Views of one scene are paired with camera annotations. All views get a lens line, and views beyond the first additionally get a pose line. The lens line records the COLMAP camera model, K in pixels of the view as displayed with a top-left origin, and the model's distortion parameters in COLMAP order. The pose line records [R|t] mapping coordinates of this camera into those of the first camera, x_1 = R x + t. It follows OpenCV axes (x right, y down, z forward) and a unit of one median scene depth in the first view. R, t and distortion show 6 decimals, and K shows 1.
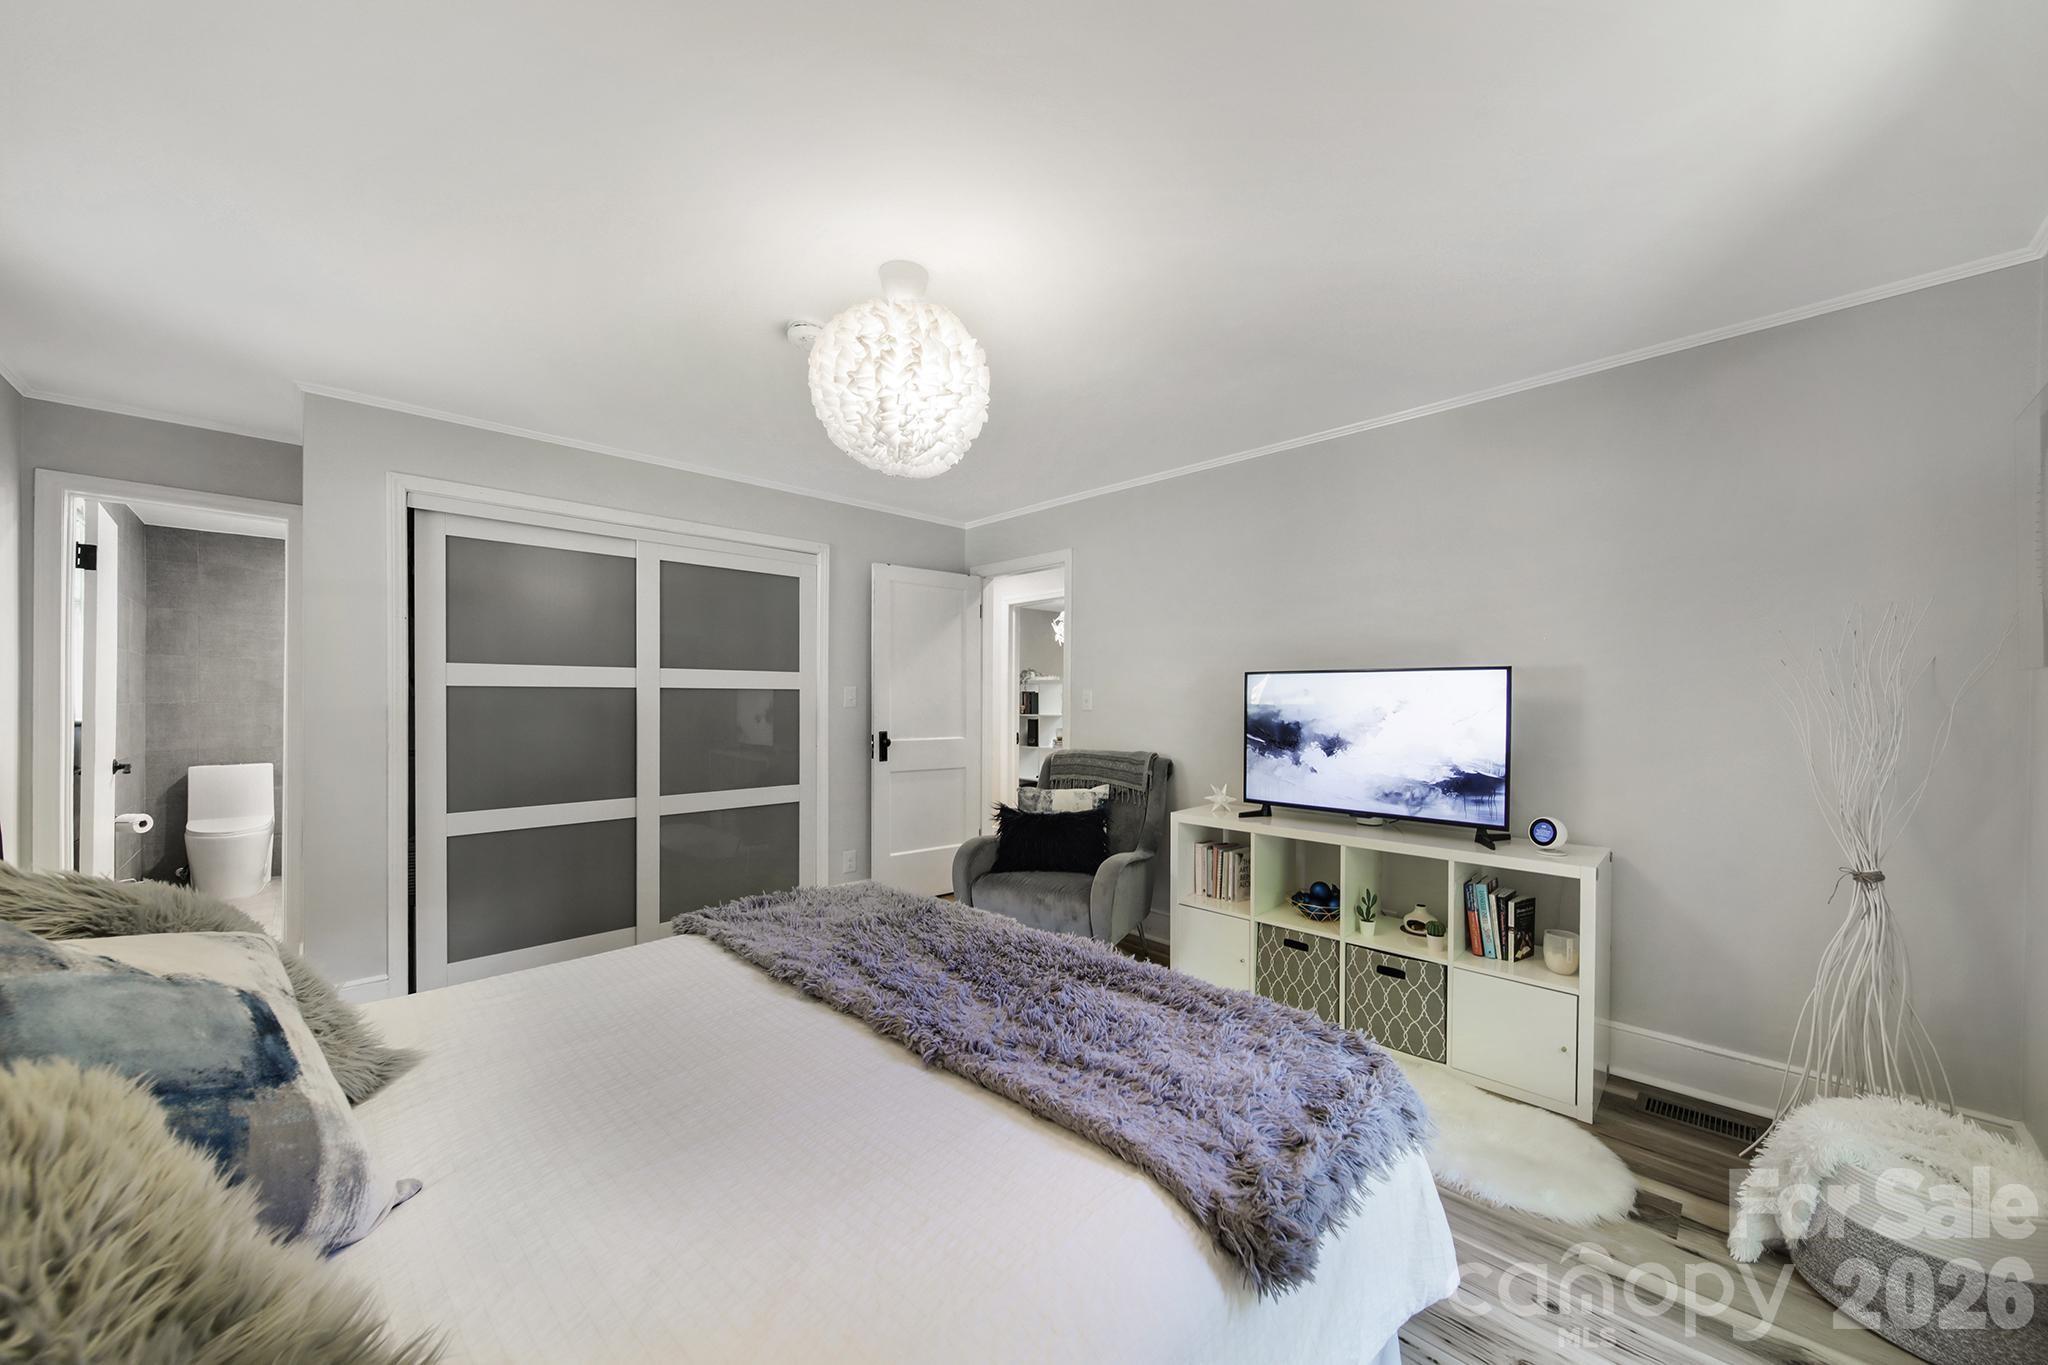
lens RADIAL K [[728.8, 0, 1016.4], [0, 728.8, 703.8], [0, 0, 1]] dist [-0.008126, -0.000220]
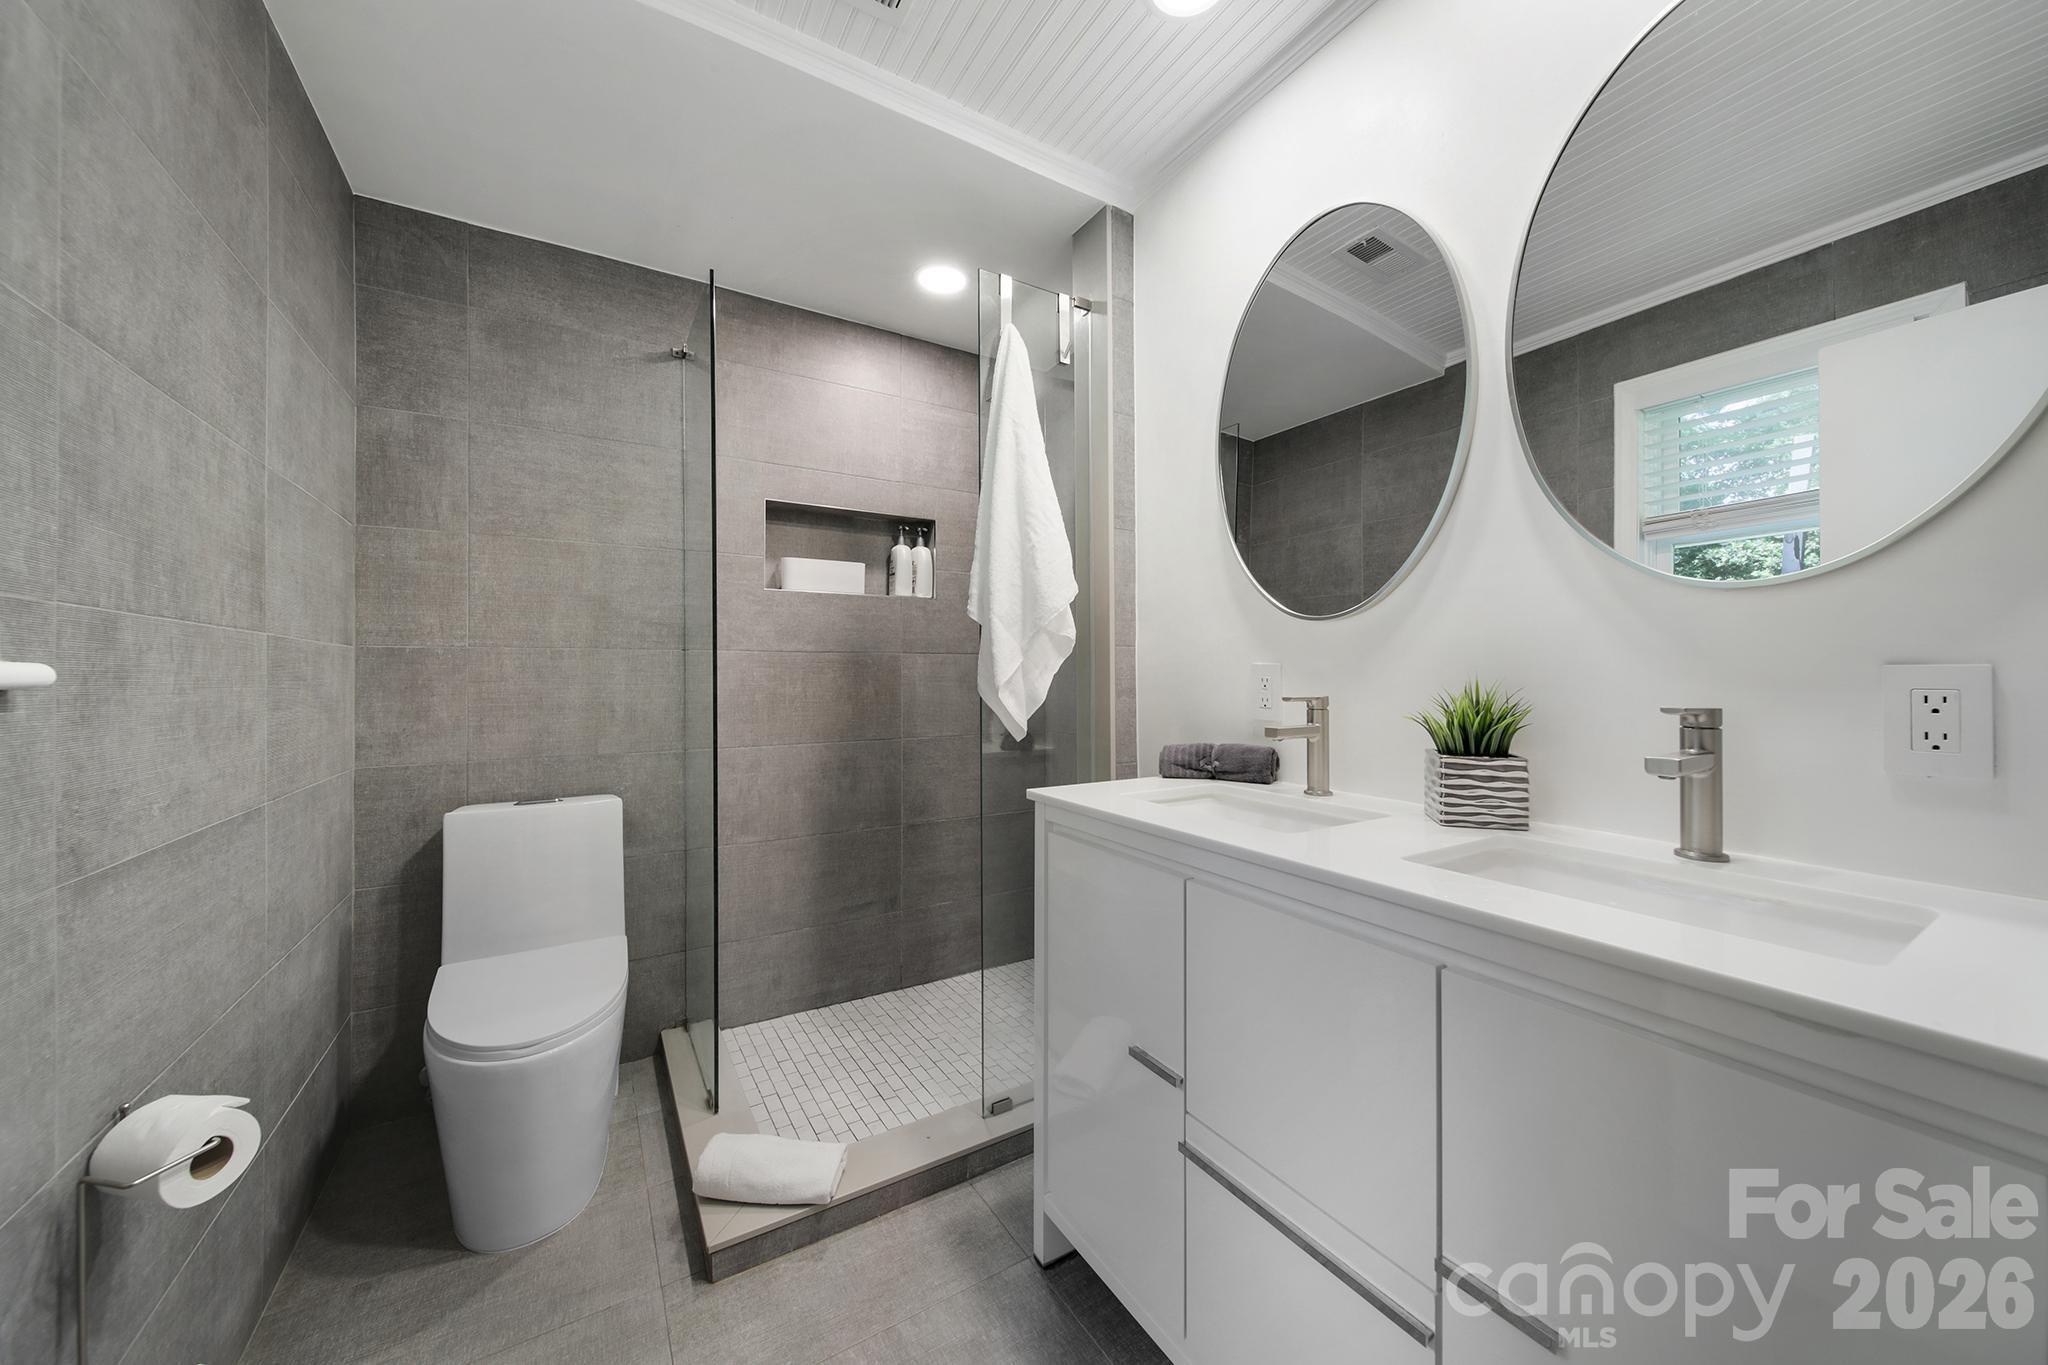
lens RADIAL K [[728.8, 0, 1030.7], [0, 728.8, 678.5], [0, 0, 1]] dist [-0.008126, -0.000220]
pose [[0.973860, -0.004760, -0.227100, -0.746857], [0.004695, 0.999989, -0.000825, 0.018010], [0.227101, -0.000263, 0.973871, 0.685686]]
